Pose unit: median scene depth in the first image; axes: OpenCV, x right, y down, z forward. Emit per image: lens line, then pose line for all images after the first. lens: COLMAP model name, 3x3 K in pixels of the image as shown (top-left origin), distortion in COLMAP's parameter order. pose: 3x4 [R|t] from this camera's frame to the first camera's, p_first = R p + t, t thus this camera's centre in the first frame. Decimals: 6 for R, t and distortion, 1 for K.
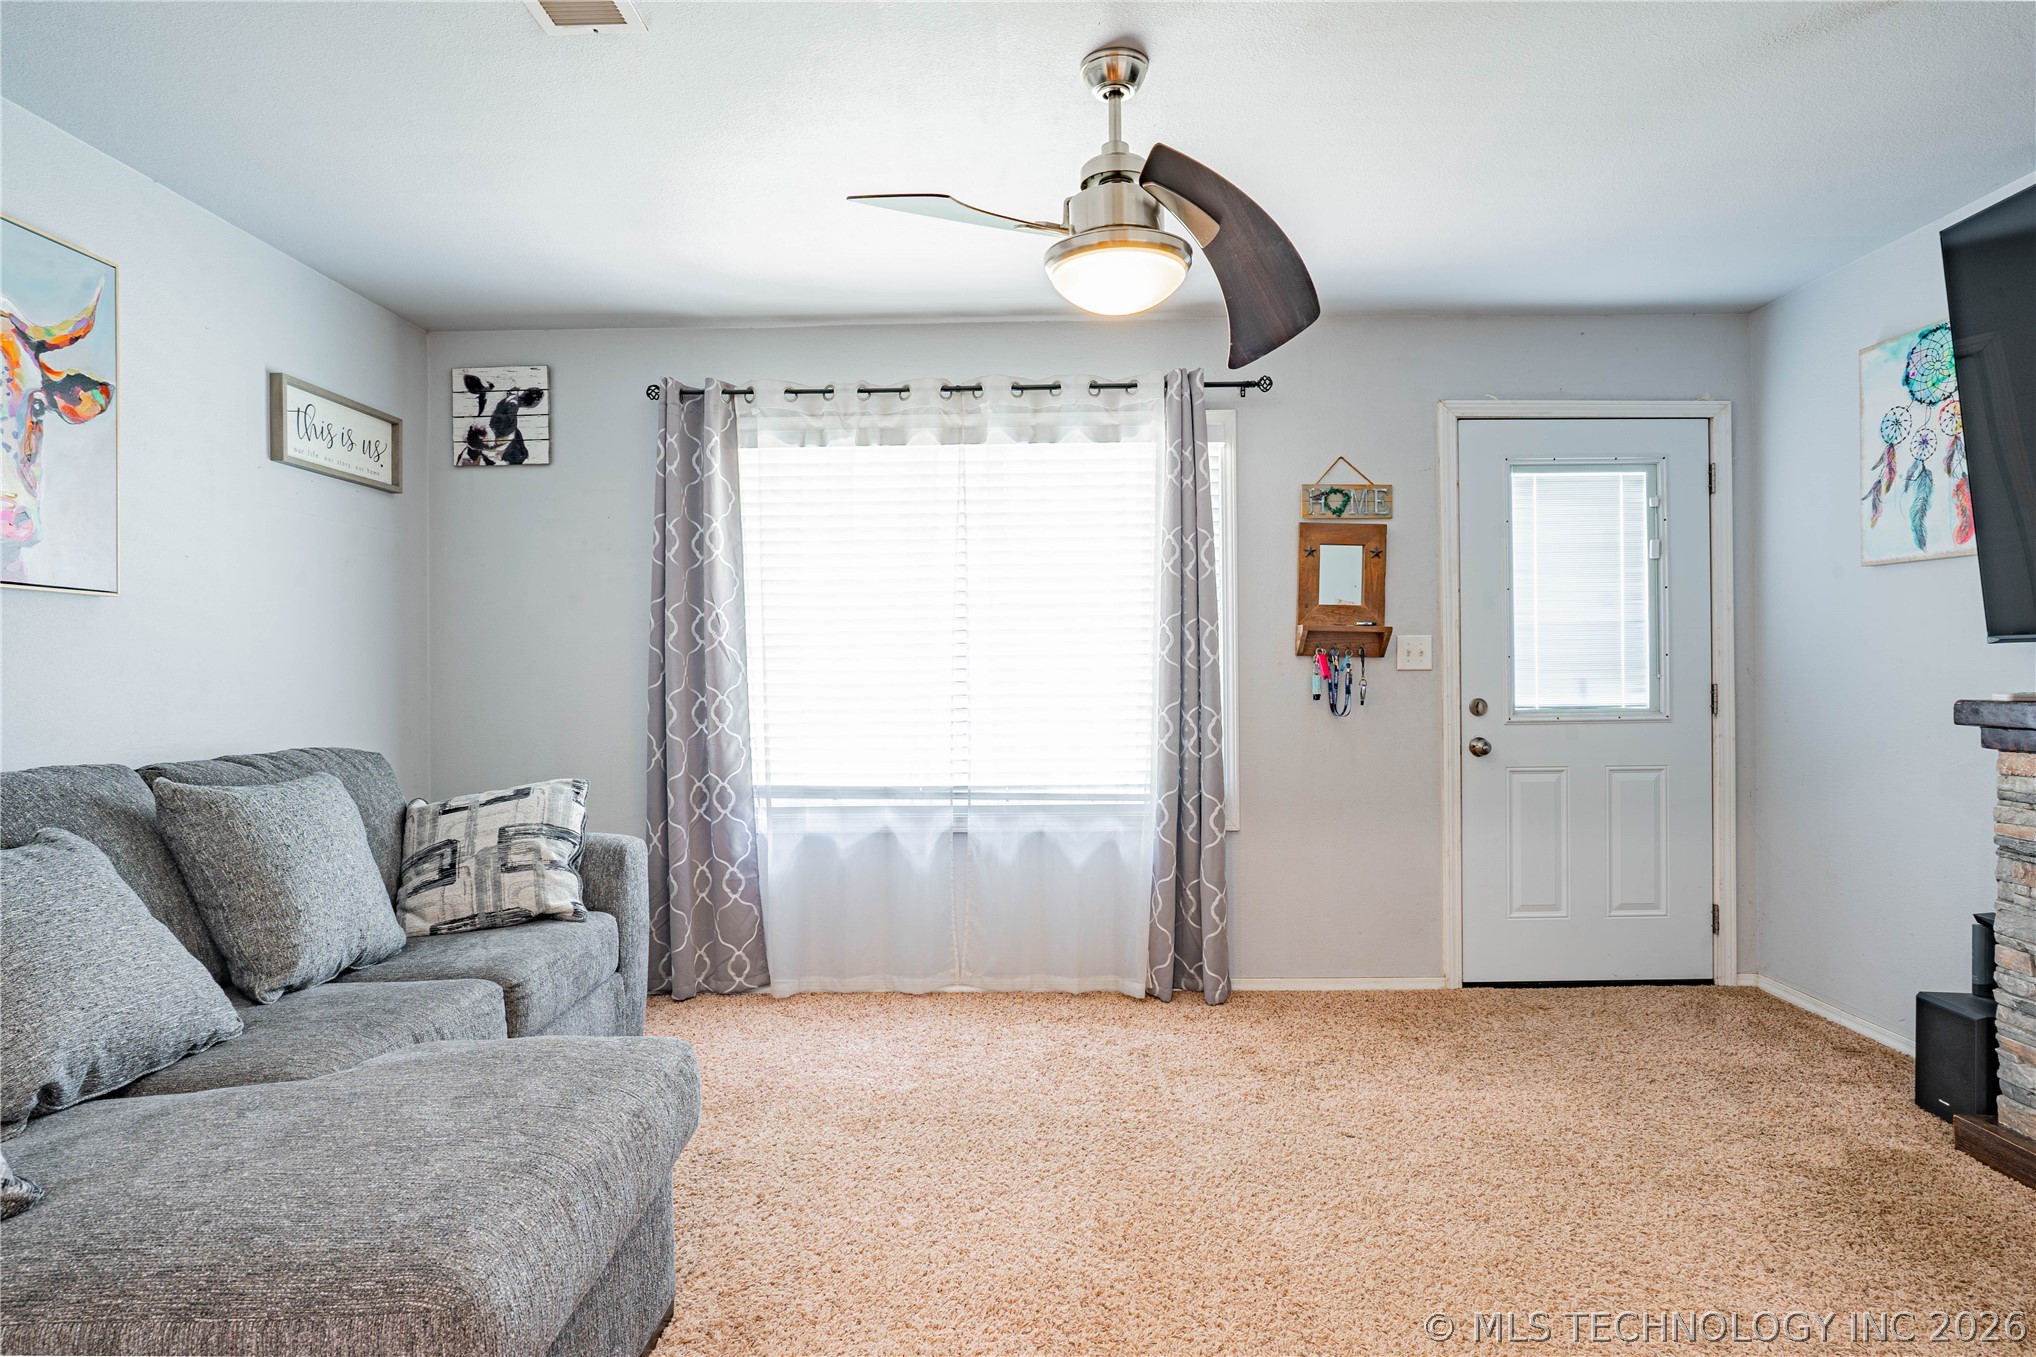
lens RADIAL K [[1135.4, 0, 1037.6], [0, 1135.4, 672.8], [0, 0, 1]] dist [-0.043914, 0.030917]
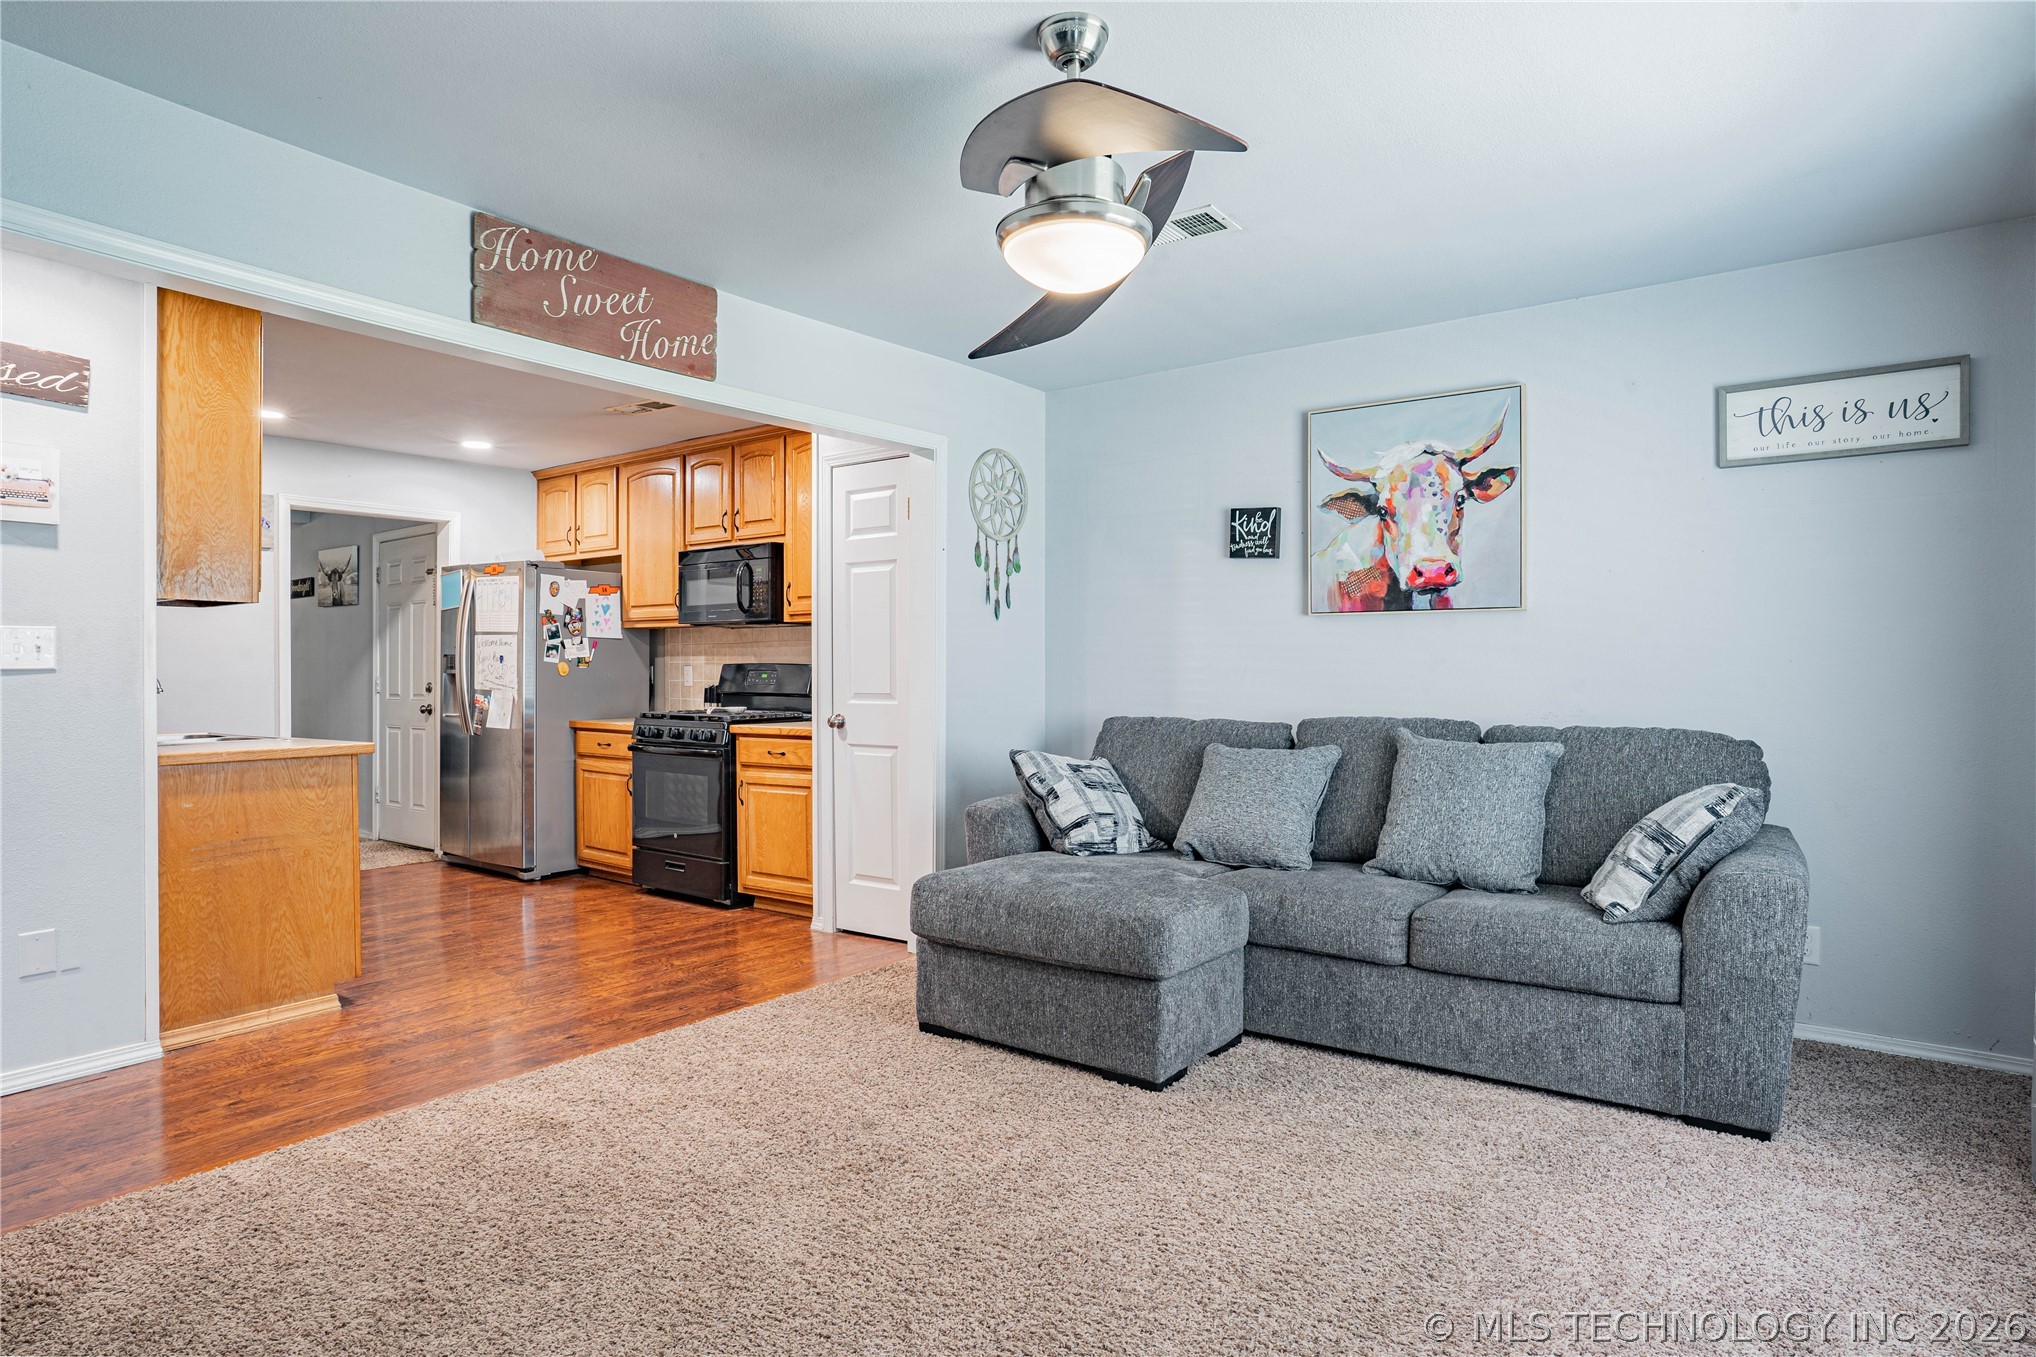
lens RADIAL K [[1135.4, 0, 997.8], [0, 1135.4, 676.7], [0, 0, 1]] dist [-0.043914, 0.030917]
pose [[-0.600270, 0.020008, -0.799547, 0.603864], [0.010811, 0.999799, 0.016903, -0.010226], [0.799725, 0.001503, -0.600365, 1.044733]]
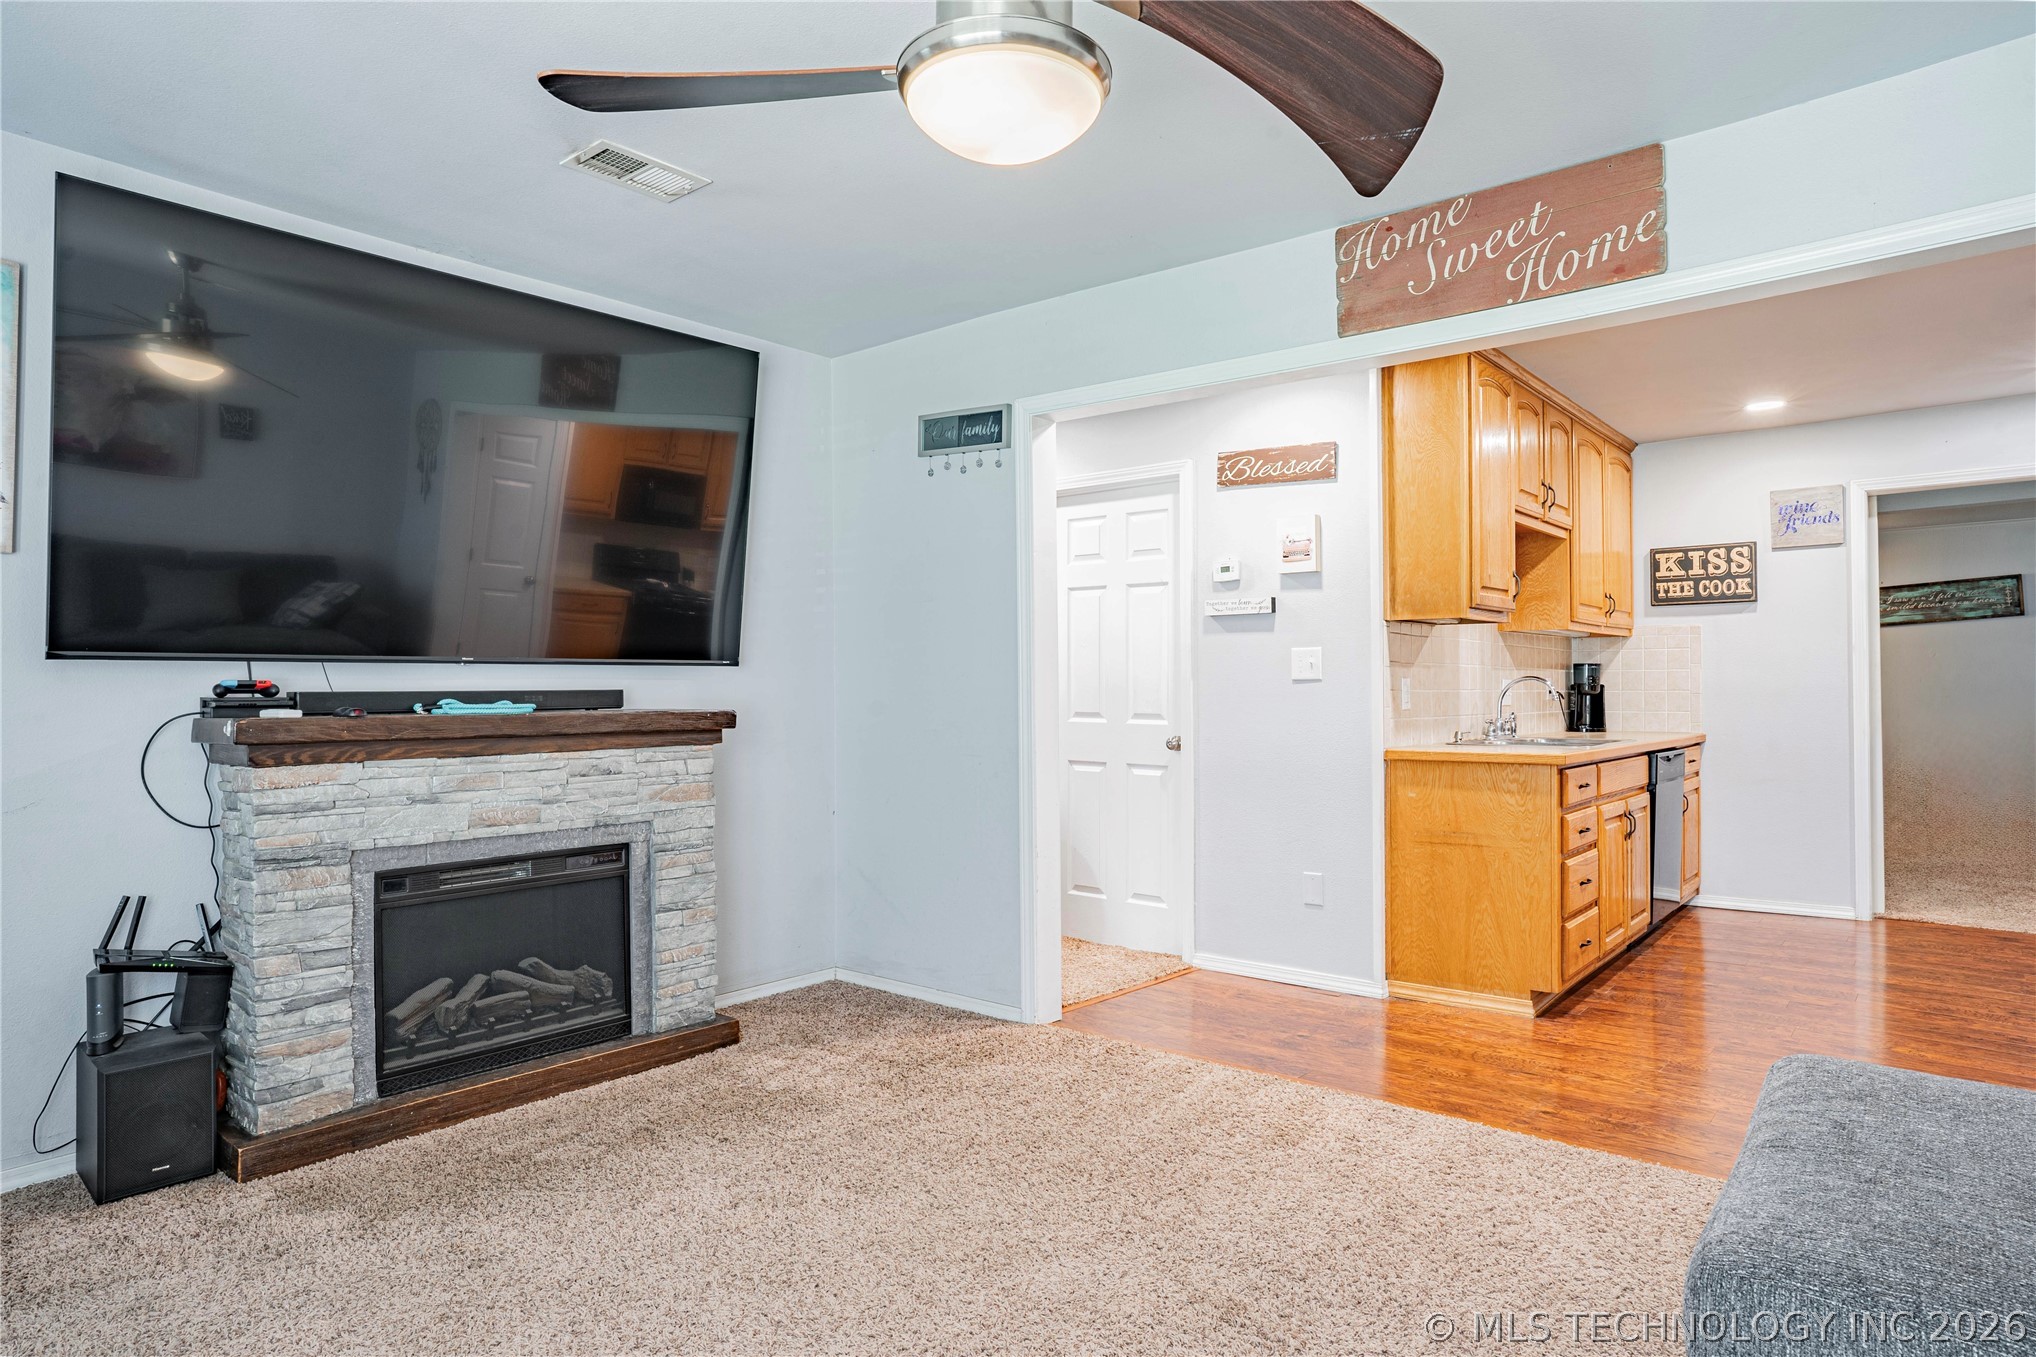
lens RADIAL K [[1135.4, 0, 1030.1], [0, 1135.4, 675.4], [0, 0, 1]] dist [-0.043914, 0.030917]
pose [[-0.778738, 0.021420, 0.626983, -0.242033], [0.013555, 0.999758, -0.017320, 0.004470], [-0.627203, -0.004989, -0.778840, 1.041985]]
